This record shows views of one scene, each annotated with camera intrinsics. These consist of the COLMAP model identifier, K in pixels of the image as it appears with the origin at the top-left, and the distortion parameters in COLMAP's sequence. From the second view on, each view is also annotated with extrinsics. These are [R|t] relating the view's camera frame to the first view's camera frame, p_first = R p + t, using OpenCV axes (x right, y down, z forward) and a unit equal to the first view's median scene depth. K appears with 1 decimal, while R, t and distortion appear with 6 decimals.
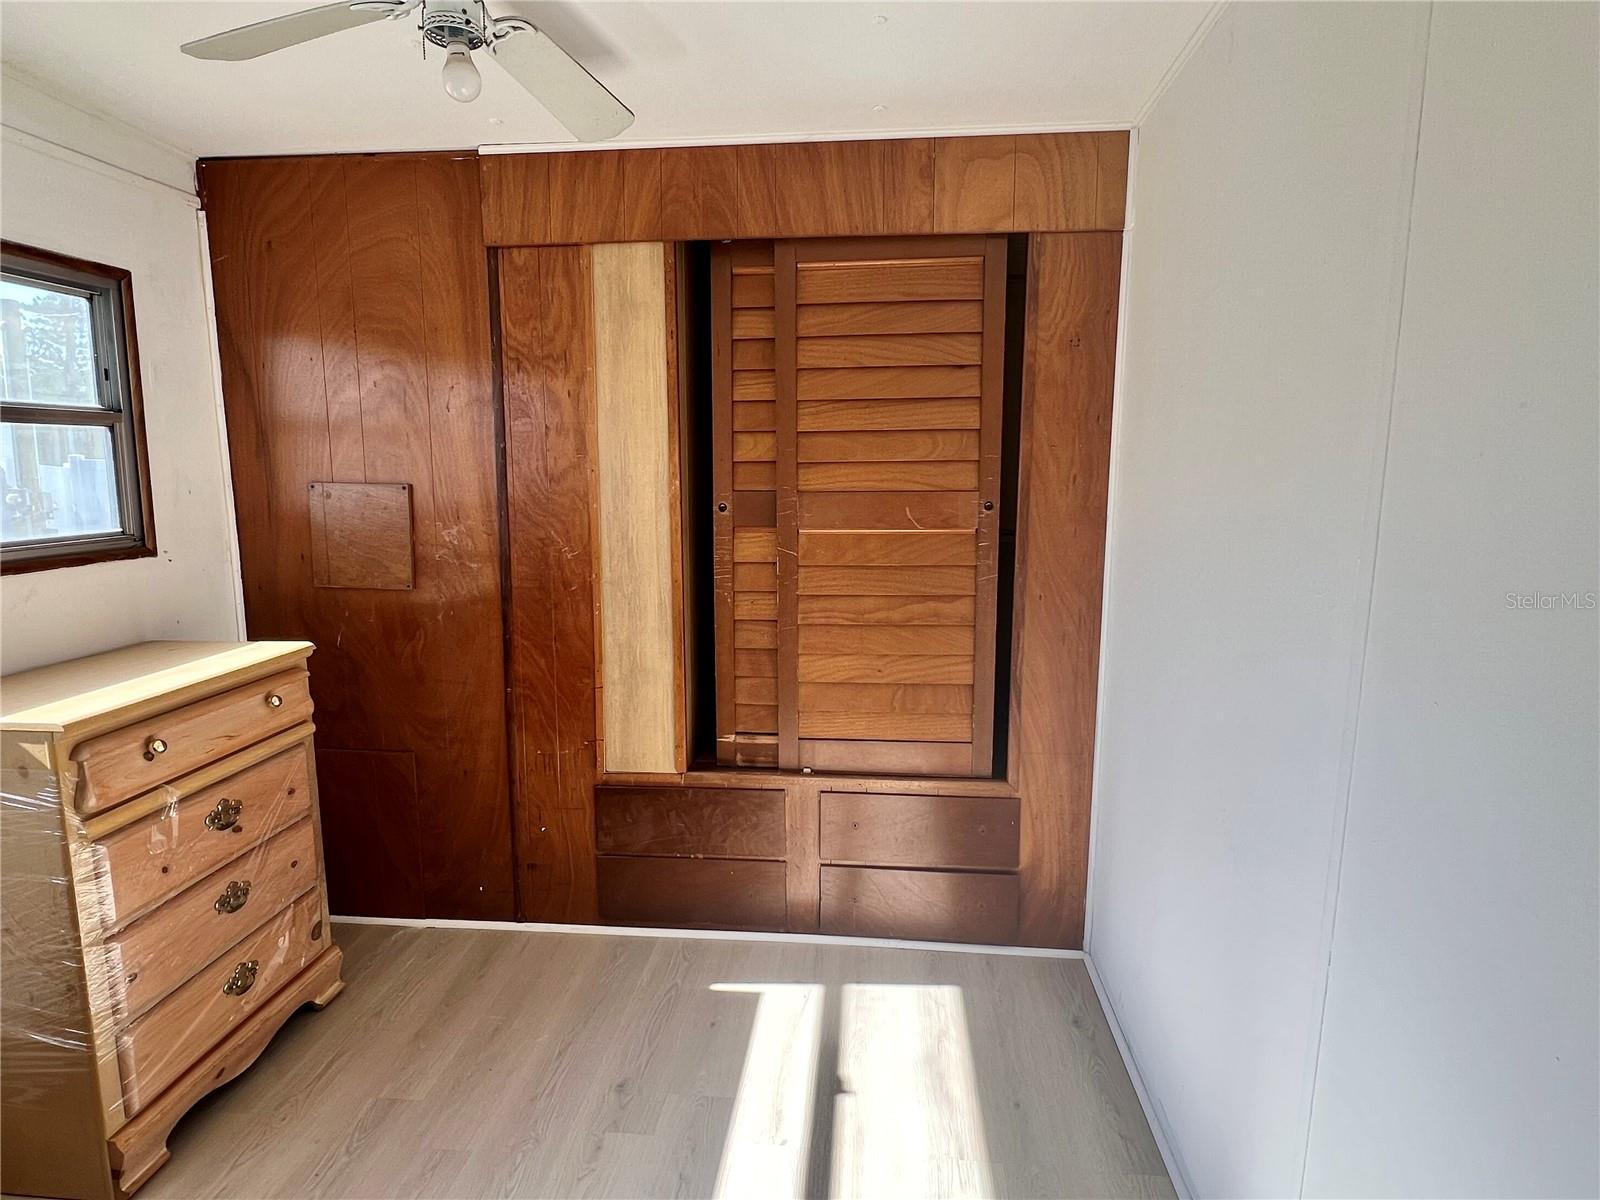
lens RADIAL K [[884.2, 0, 793.1], [0, 884.2, 596.3], [0, 0, 1]] dist [-0.002230, 0.000011]
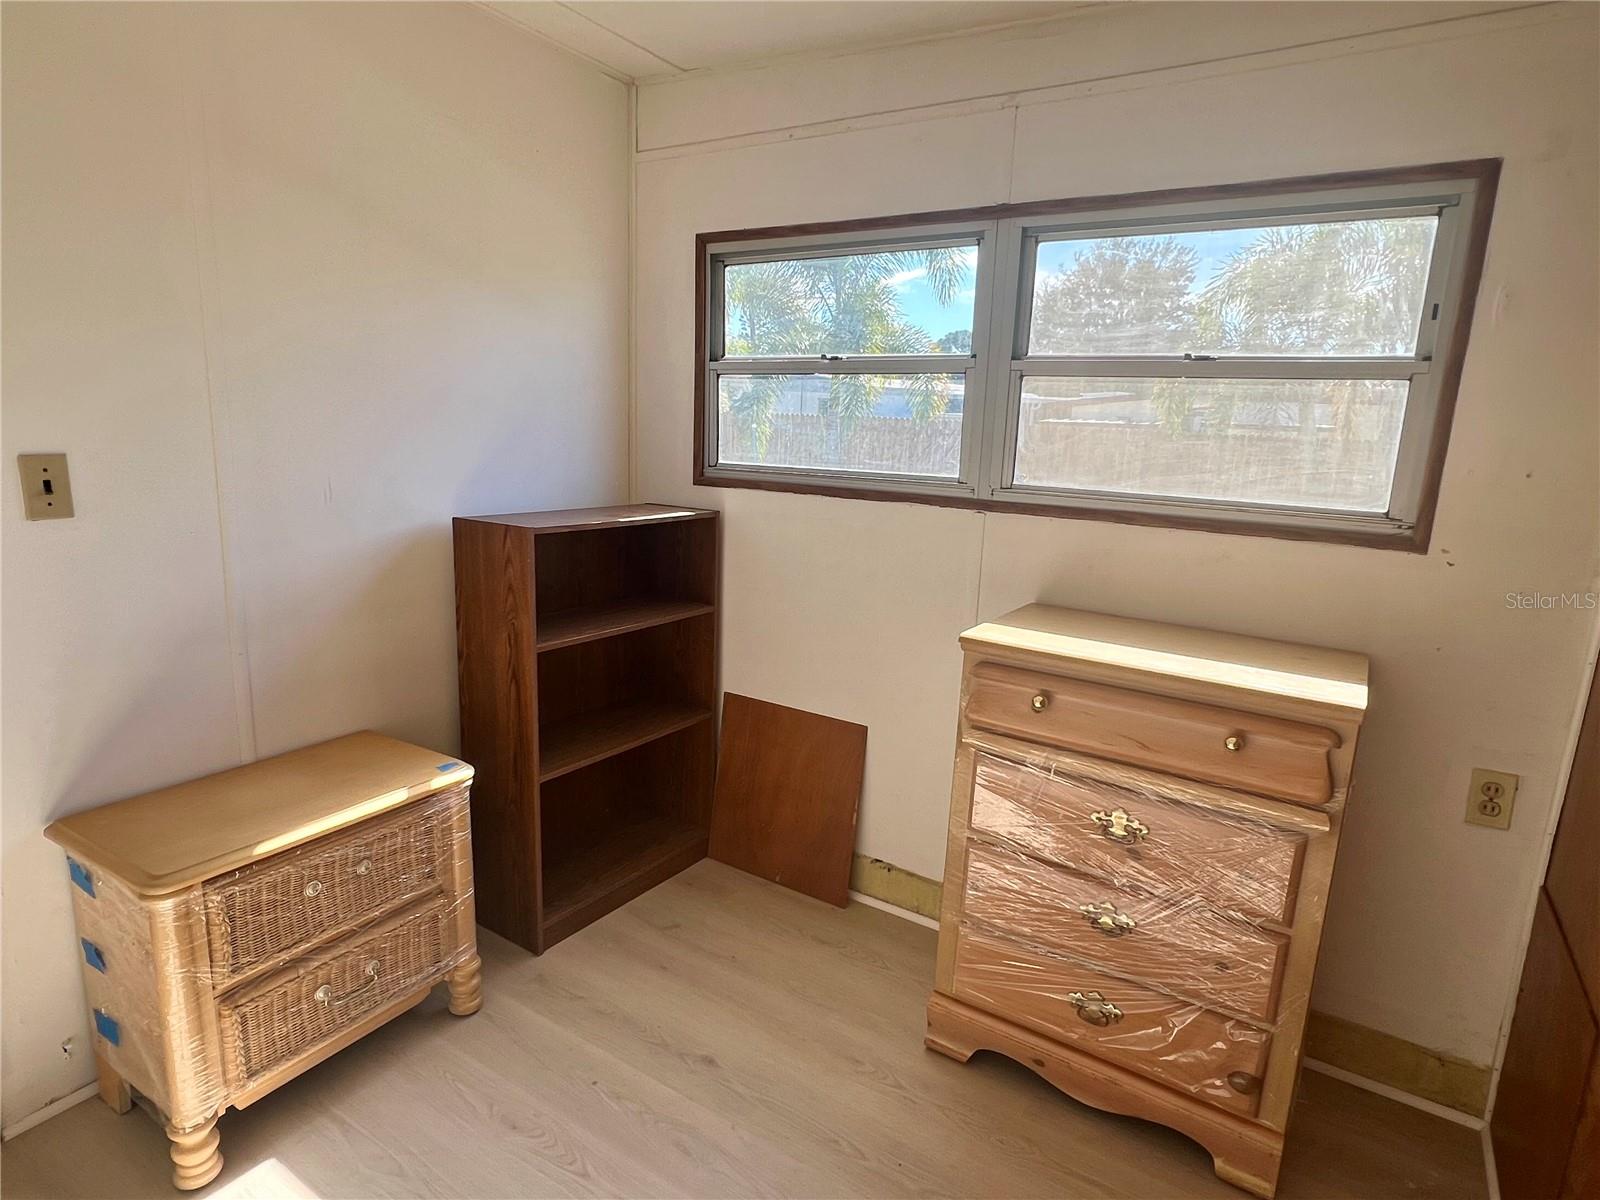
lens RADIAL K [[884.2, 0, 803.1], [0, 884.2, 600.6], [0, 0, 1]] dist [-0.002230, 0.000011]
pose [[-0.461222, 0.156708, -0.873337, 0.175525], [-0.173377, 0.949389, 0.261917, -0.108820], [0.870181, 0.272218, -0.410710, 0.836771]]
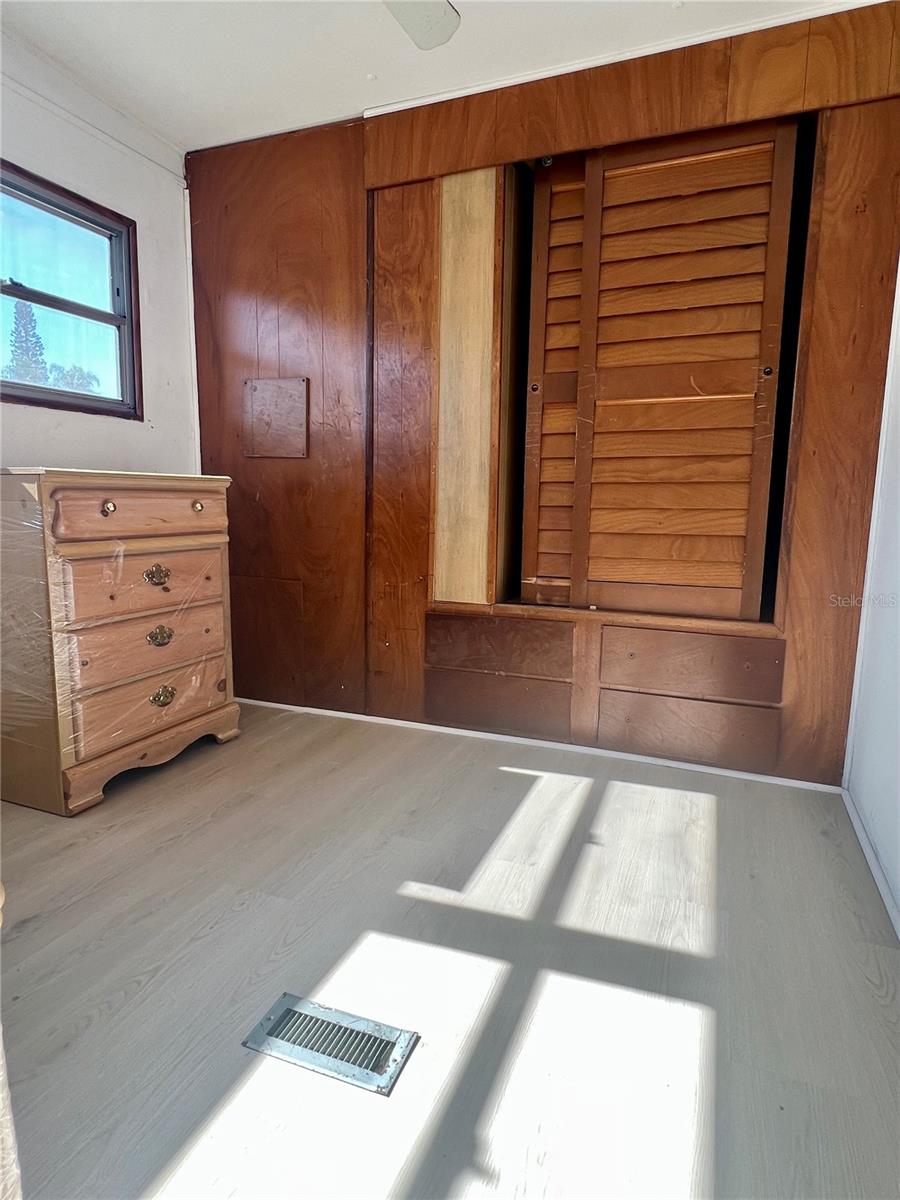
lens RADIAL K [[663.2, 0, 453.0], [0, 663.2, 593.7], [0, 0, 1]] dist [-0.002230, 0.000011]
pose [[0.960049, 0.055579, -0.274257, 0.084773], [-0.057376, 0.998352, 0.001470, 0.202021], [0.273887, 0.014324, 0.961655, 0.088343]]
